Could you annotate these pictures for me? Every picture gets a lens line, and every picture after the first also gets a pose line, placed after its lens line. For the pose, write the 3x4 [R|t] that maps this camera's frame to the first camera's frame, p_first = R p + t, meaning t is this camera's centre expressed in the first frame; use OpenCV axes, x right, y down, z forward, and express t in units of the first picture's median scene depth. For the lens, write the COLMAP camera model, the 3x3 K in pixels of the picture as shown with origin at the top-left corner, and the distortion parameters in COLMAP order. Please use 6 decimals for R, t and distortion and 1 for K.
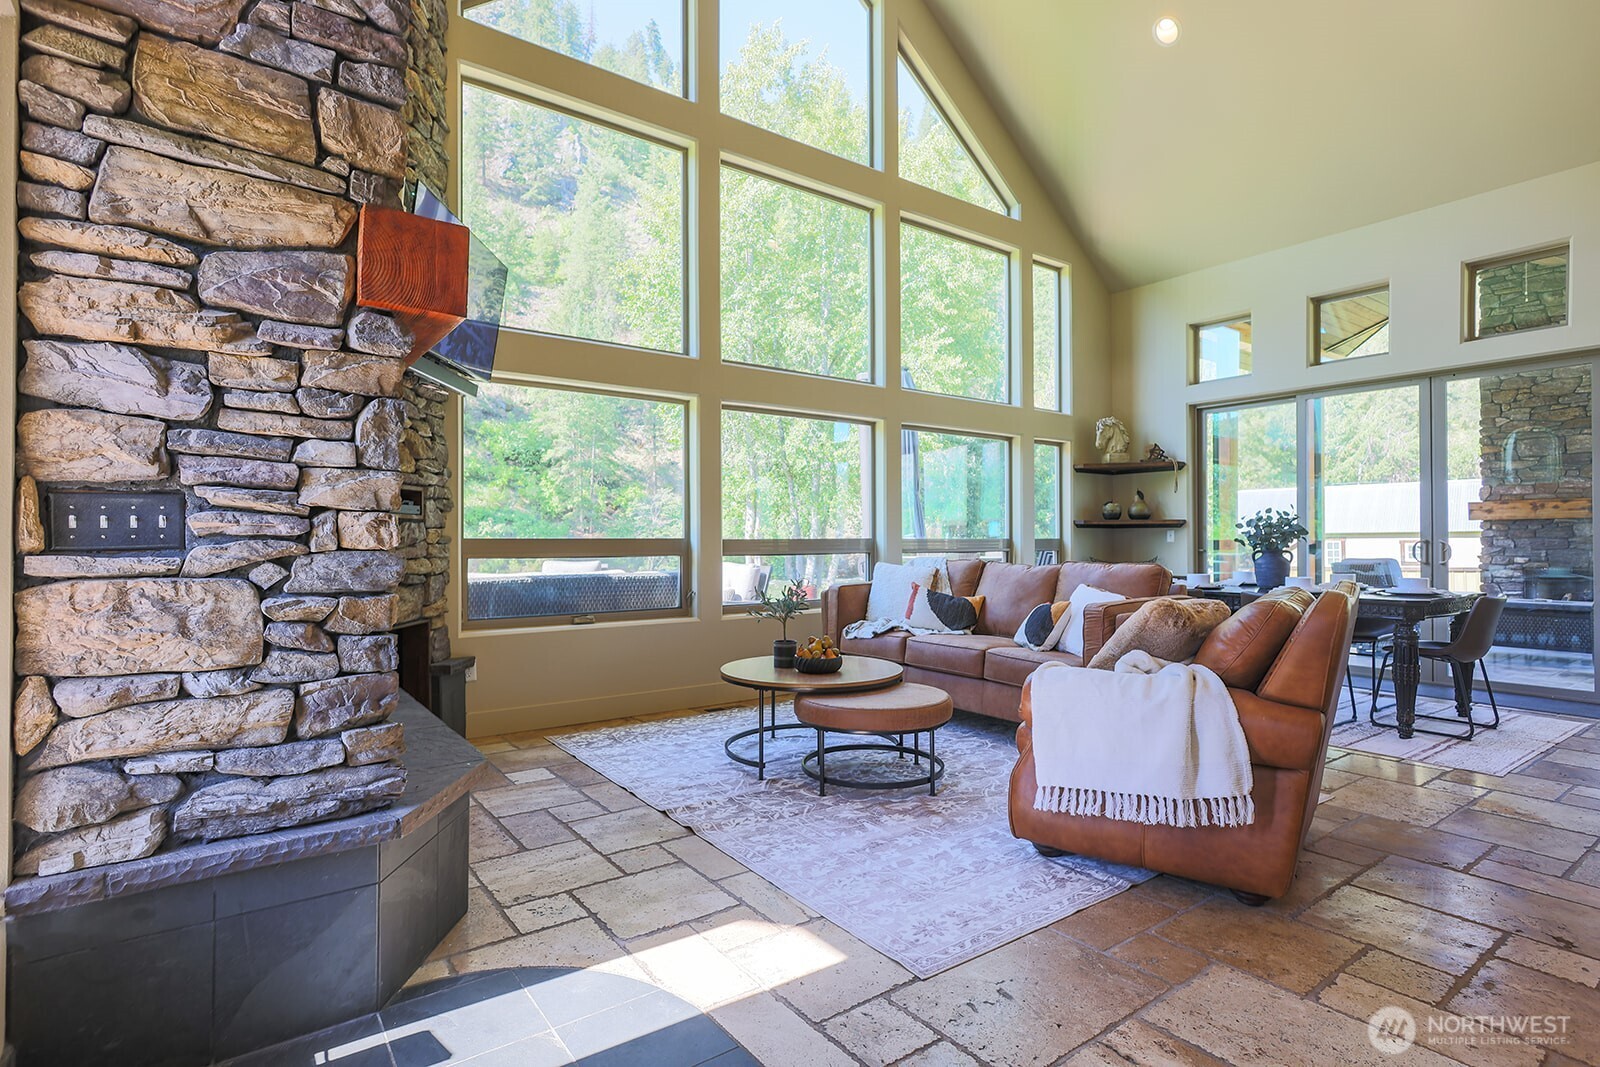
lens RADIAL K [[780.8, 0, 800.0], [0, 780.8, 533.5], [0, 0, 1]] dist [-0.000309, 0.000570]
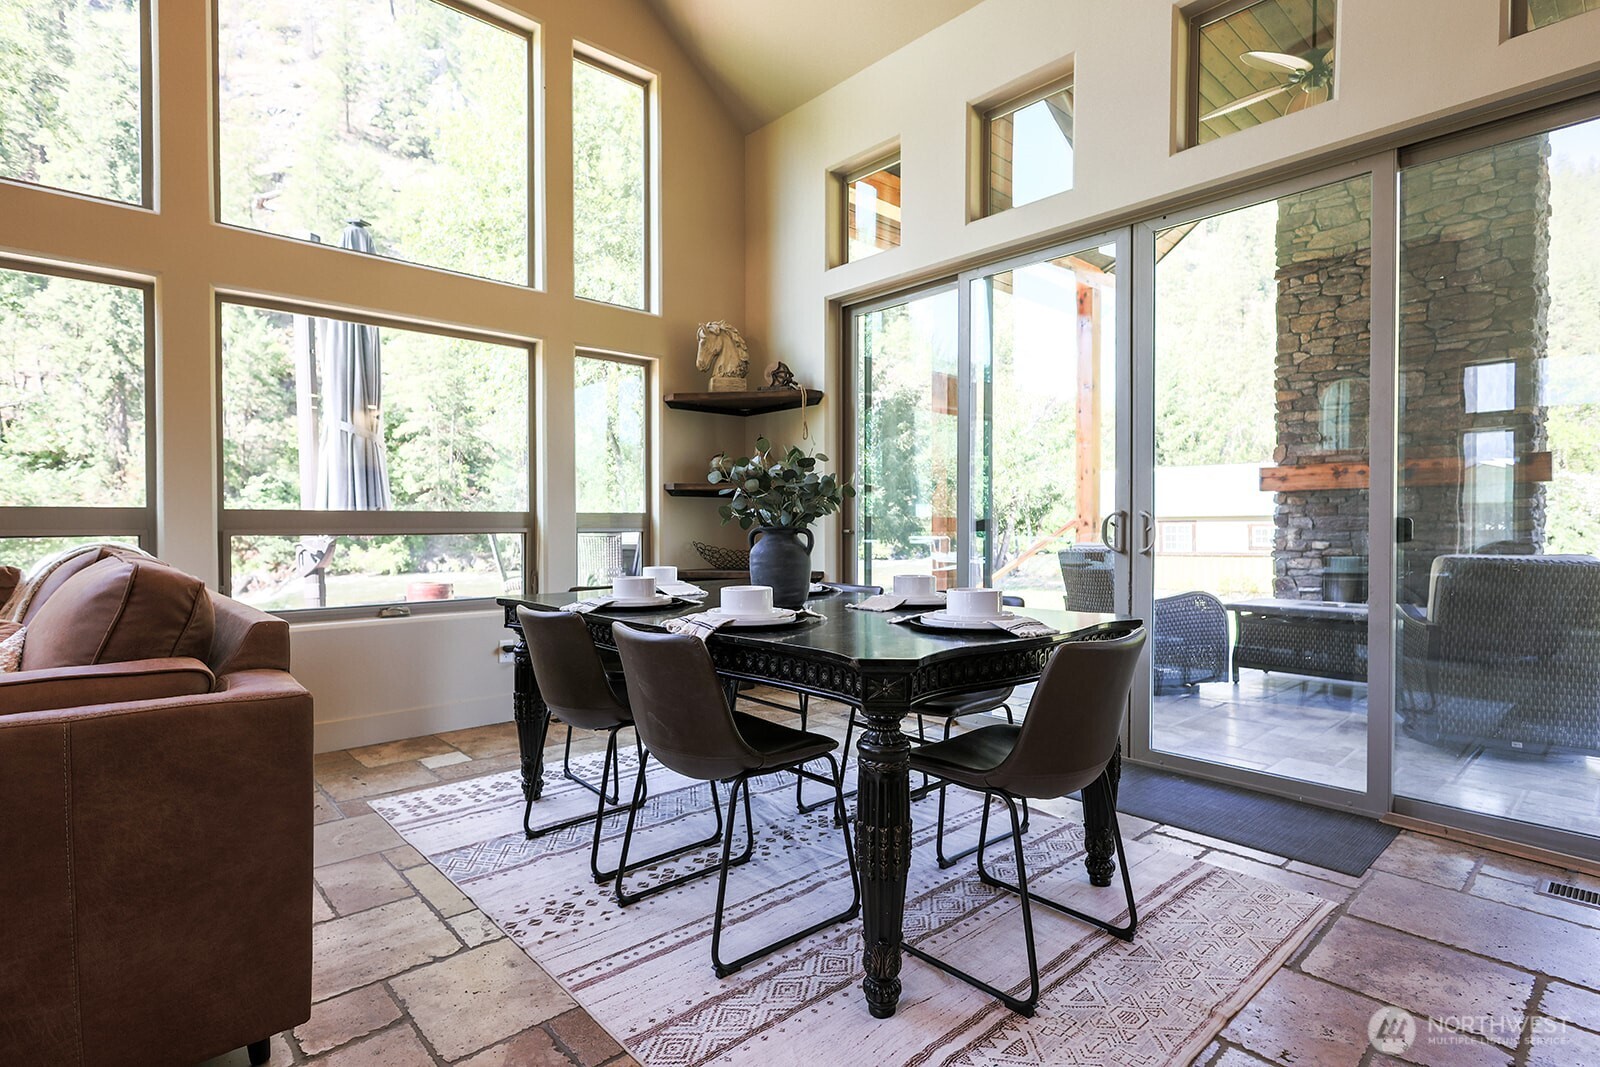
lens RADIAL K [[793.3, 0, 800.0], [0, 793.3, 533.5], [0, 0, 1]] dist [0.001552, -0.000028]
pose [[0.992957, 0.001073, 0.118466, 0.381988], [-0.003648, 0.999762, 0.021517, 0.009982], [-0.118415, -0.021798, 0.992725, 0.344245]]
